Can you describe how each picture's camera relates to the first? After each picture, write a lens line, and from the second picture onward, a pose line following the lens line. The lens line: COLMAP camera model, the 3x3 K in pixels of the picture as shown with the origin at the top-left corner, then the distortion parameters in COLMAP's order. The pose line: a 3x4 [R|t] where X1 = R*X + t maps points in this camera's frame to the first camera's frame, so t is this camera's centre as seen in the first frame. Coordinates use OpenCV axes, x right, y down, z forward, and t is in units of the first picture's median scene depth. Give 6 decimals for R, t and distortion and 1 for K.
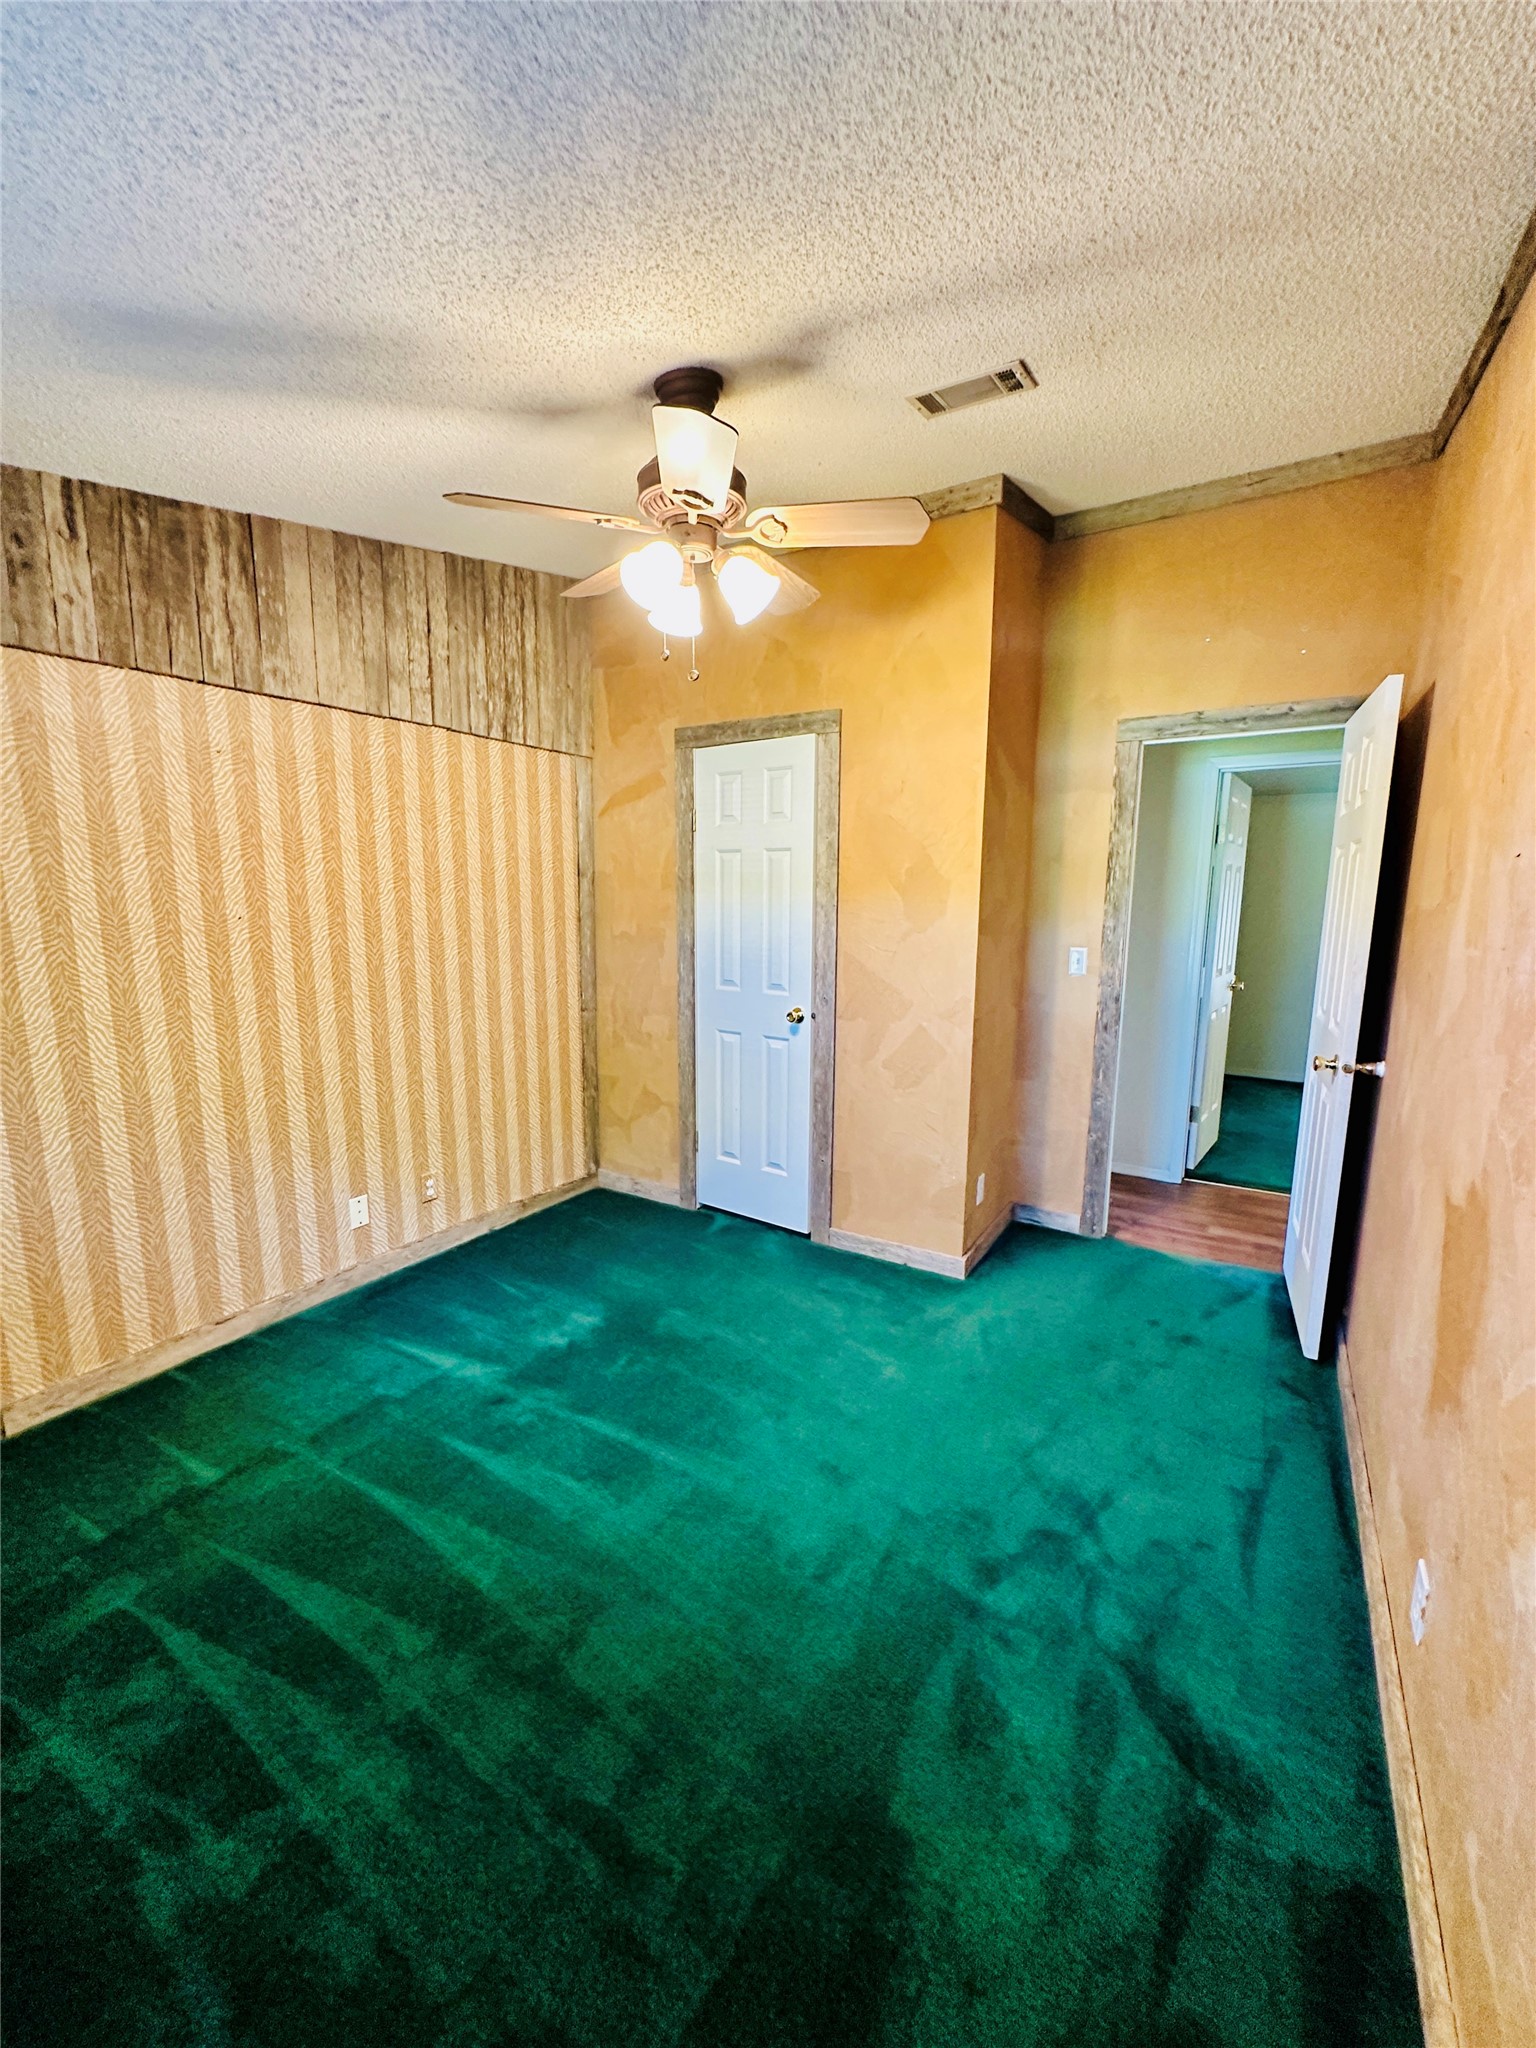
lens RADIAL K [[823.6, 0, 768.7], [0, 823.6, 1029.8], [0, 0, 1]] dist [-0.004626, 0.001457]
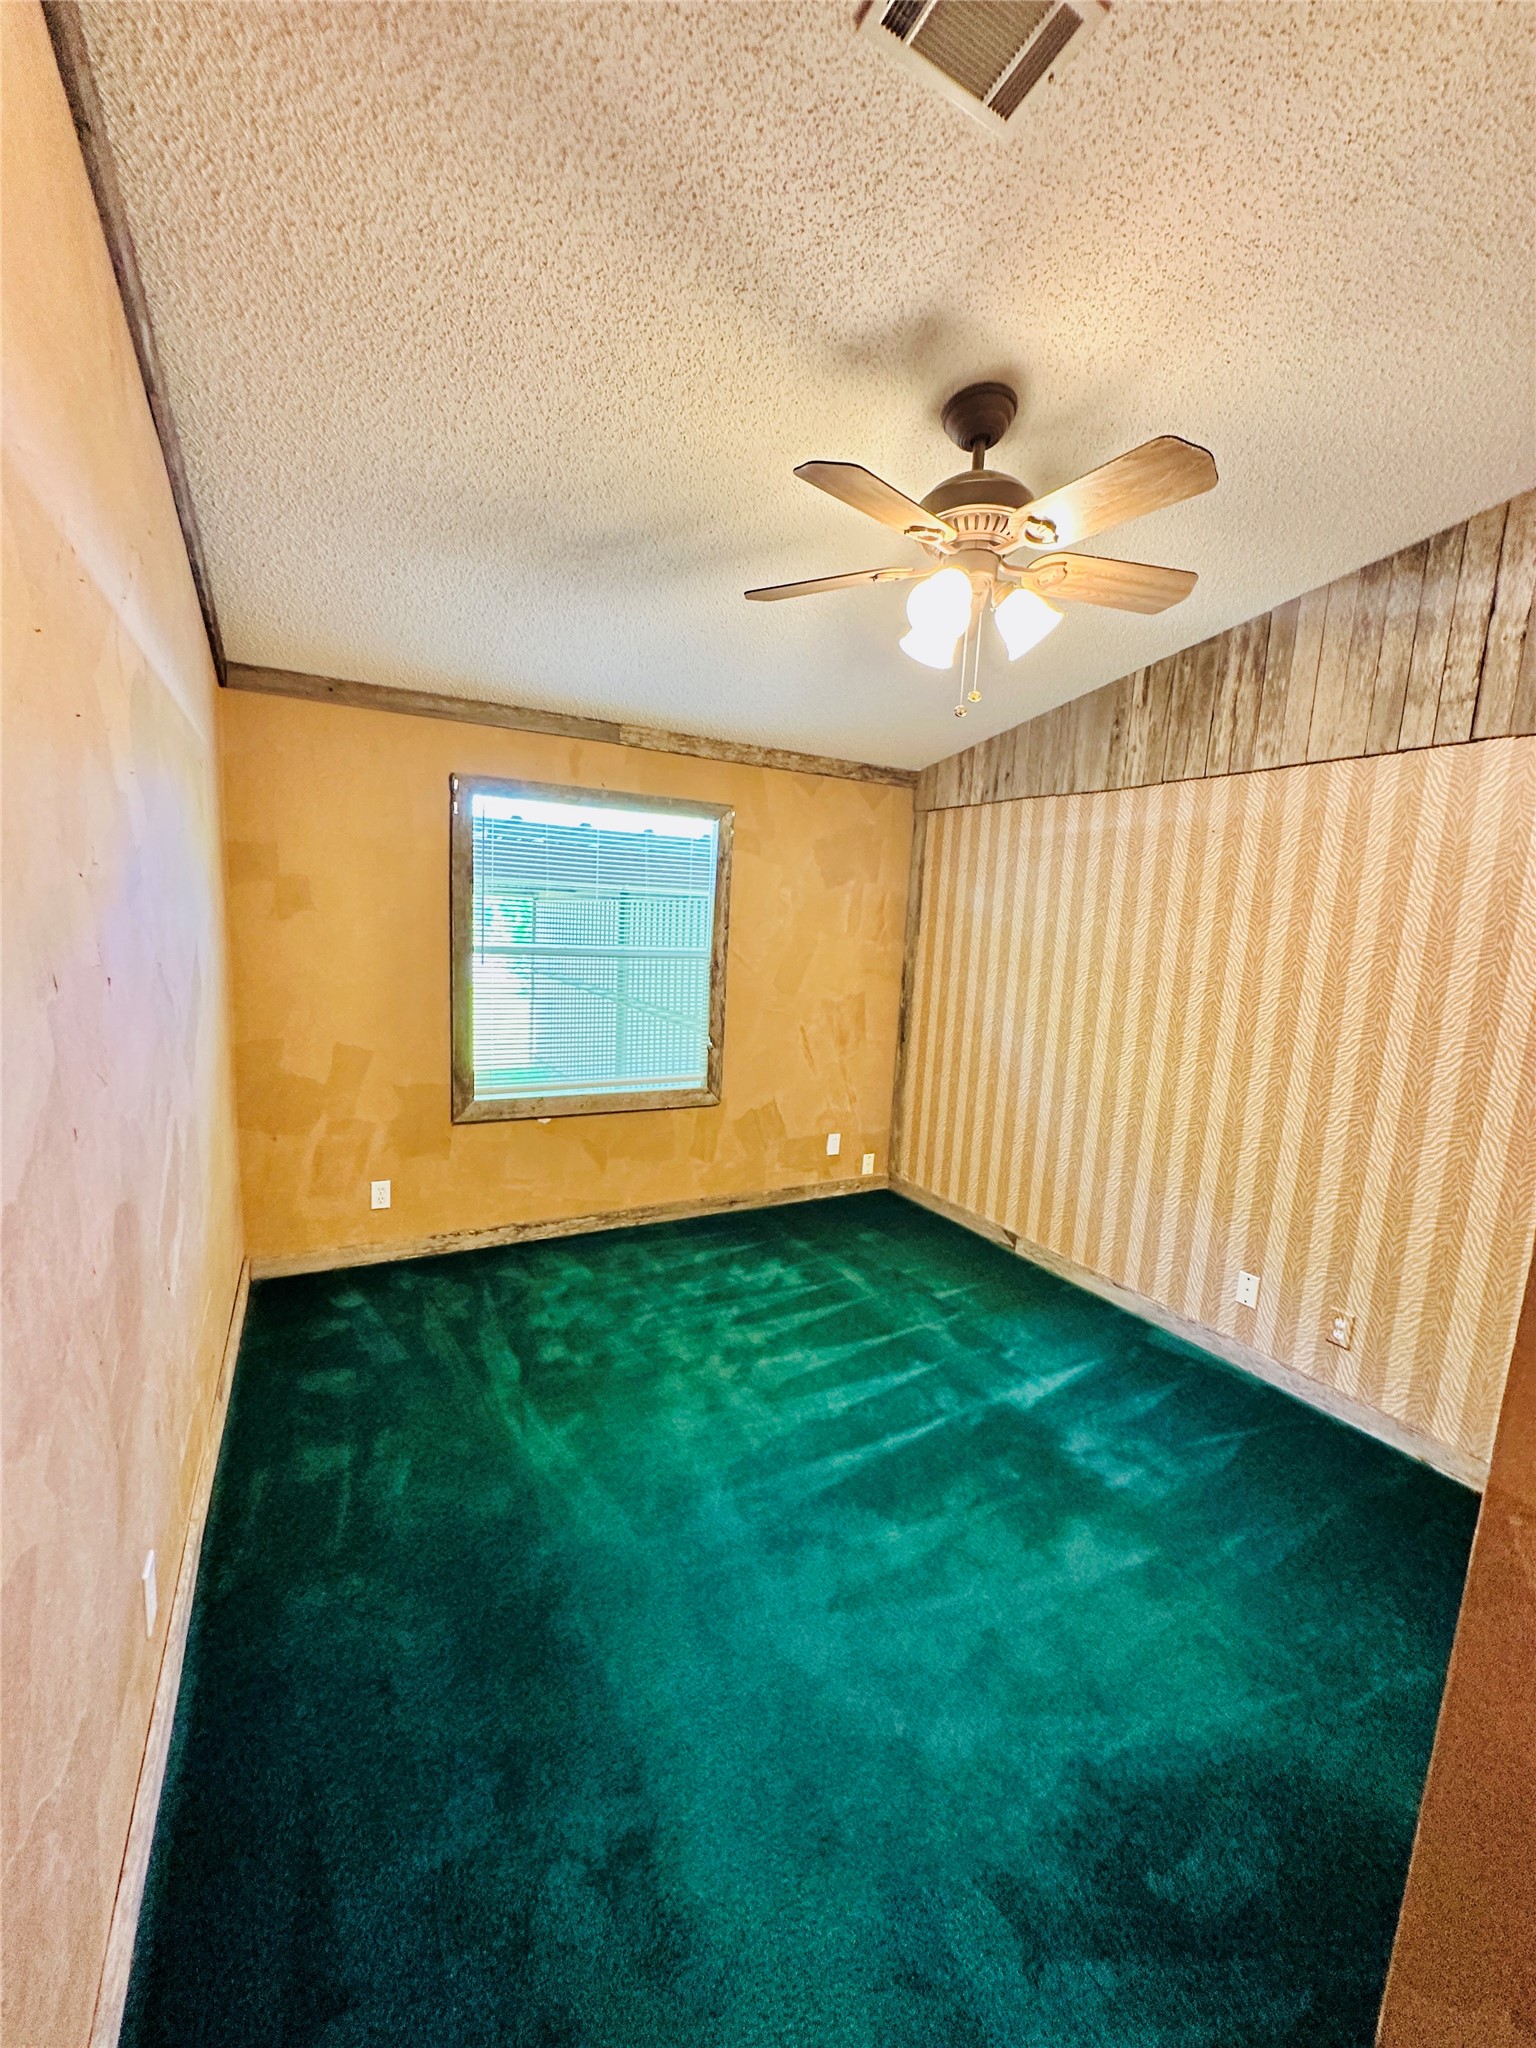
lens RADIAL K [[823.6, 0, 771.1], [0, 823.6, 1024.0], [0, 0, 1]] dist [-0.004626, 0.001457]
pose [[-0.499771, 0.083675, -0.862106, 0.647407], [-0.193916, 0.959249, 0.205518, -0.183070], [0.844171, 0.269888, -0.463179, 1.027695]]
